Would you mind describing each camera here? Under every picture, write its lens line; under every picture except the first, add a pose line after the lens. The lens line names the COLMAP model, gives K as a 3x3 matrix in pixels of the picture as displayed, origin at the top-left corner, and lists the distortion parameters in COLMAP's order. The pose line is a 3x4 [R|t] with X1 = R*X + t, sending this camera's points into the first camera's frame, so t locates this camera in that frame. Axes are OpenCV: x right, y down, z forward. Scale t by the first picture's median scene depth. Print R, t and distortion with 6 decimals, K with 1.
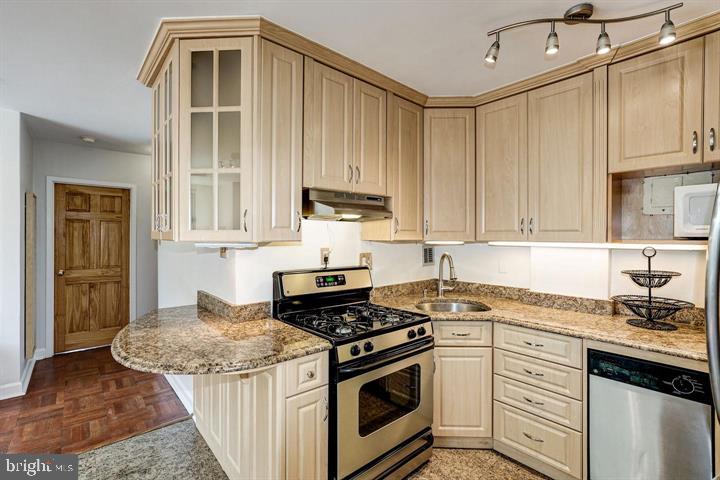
lens RADIAL K [[330.1, 0, 359.4], [0, 330.1, 238.2], [0, 0, 1]] dist [-0.043381, 0.022769]
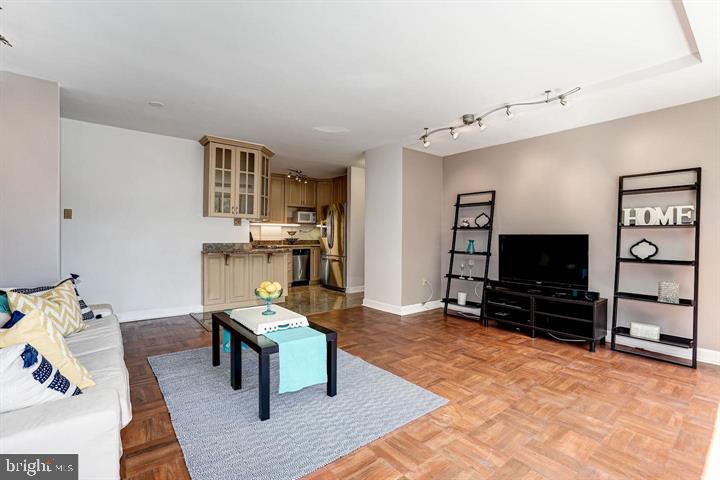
lens RADIAL K [[330.1, 0, 359.4], [0, 330.1, 238.2], [0, 0, 1]] dist [-0.043381, 0.022769]
pose [[0.045507, -0.012088, 0.998891, -2.781826], [-0.005606, 0.999908, 0.012356, 0.114584], [-0.998948, -0.006163, 0.045435, -0.030094]]
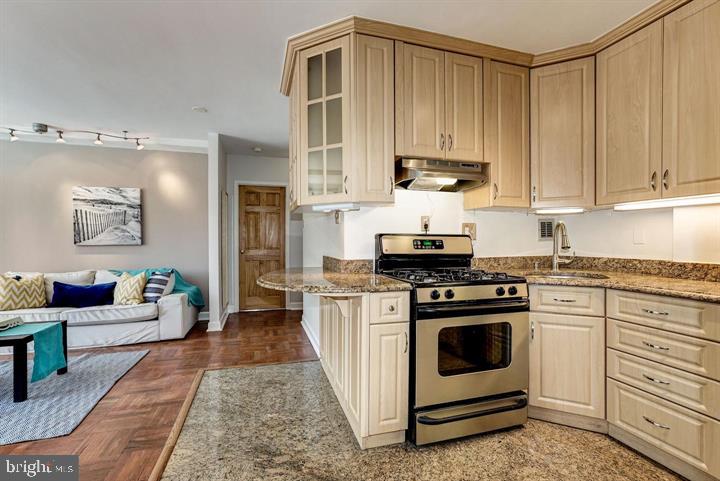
lens RADIAL K [[332.5, 0, 358.8], [0, 332.5, 244.3], [0, 0, 1]] dist [-0.047643, 0.025623]
pose [[0.908371, -0.000161, -0.418165, 0.169356], [0.003769, 0.999962, 0.007802, 0.124909], [0.418148, -0.008663, 0.908338, -0.087476]]
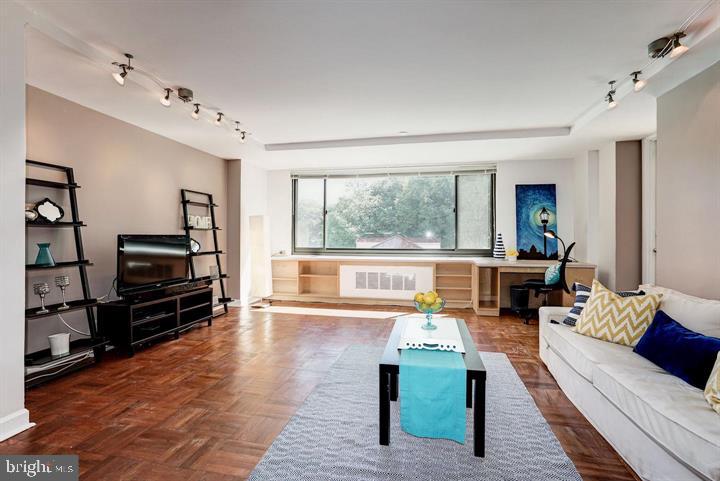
lens RADIAL K [[330.1, 0, 359.4], [0, 330.1, 238.7], [0, 0, 1]] dist [-0.043381, 0.022769]
pose [[-0.797215, -0.005746, -0.603668, -0.758071], [-0.006902, 0.999976, -0.000404, 0.122953], [0.603656, 0.003844, -0.797235, 1.073754]]
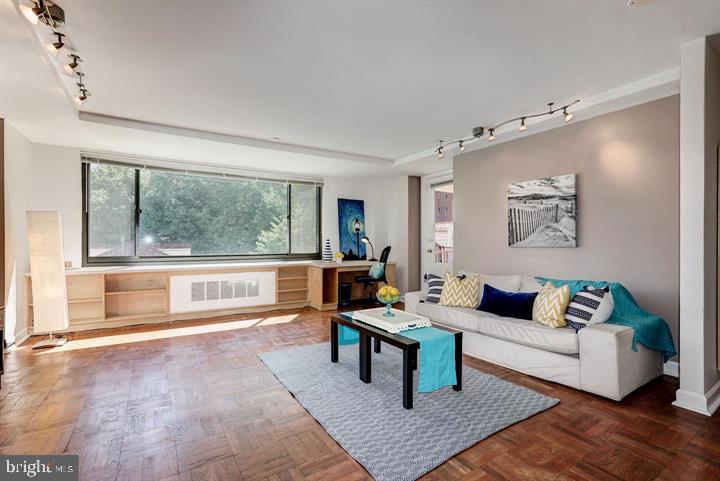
lens RADIAL K [[332.5, 0, 358.8], [0, 332.5, 244.3], [0, 0, 1]] dist [-0.047643, 0.025623]
pose [[-0.152740, -0.002116, -0.988264, -0.246744], [0.000453, 0.999997, -0.002211, 0.127689], [0.988266, -0.000785, -0.152738, 0.440913]]
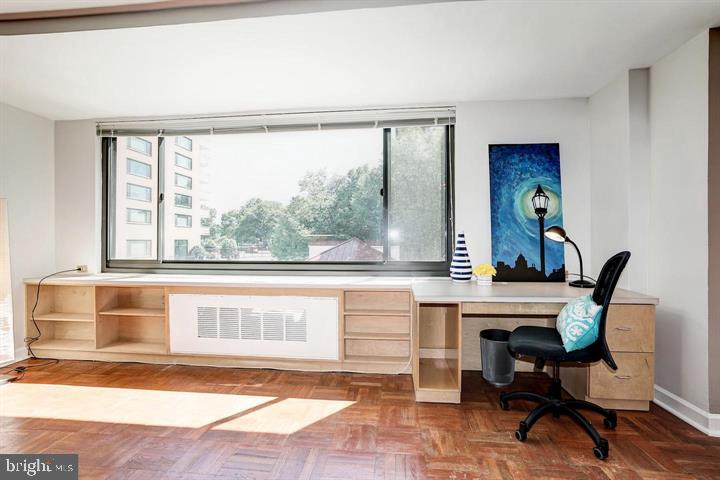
lens RADIAL K [[330.1, 0, 359.4], [0, 330.1, 238.2], [0, 0, 1]] dist [-0.043381, 0.022769]
pose [[-0.732867, -0.011100, -0.680281, -1.906719], [-0.003495, 0.999915, -0.012550, 0.113733], [0.680363, -0.006820, -0.732844, 0.424093]]
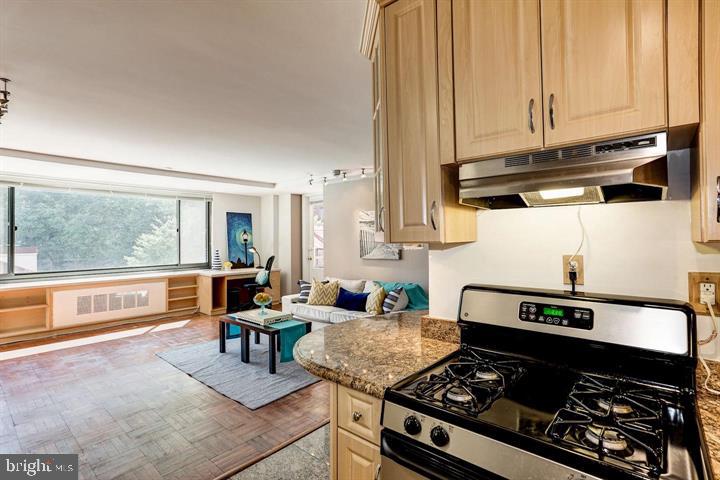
lens RADIAL K [[353.8, 0, 355.3], [0, 353.8, 238.8], [0, 0, 1]] dist [-0.004675, 0.000236]
pose [[0.123524, -0.008586, -0.992304, 0.475073], [0.009578, 0.999926, -0.007460, 0.004689], [0.992295, -0.008582, 0.123597, 0.633432]]
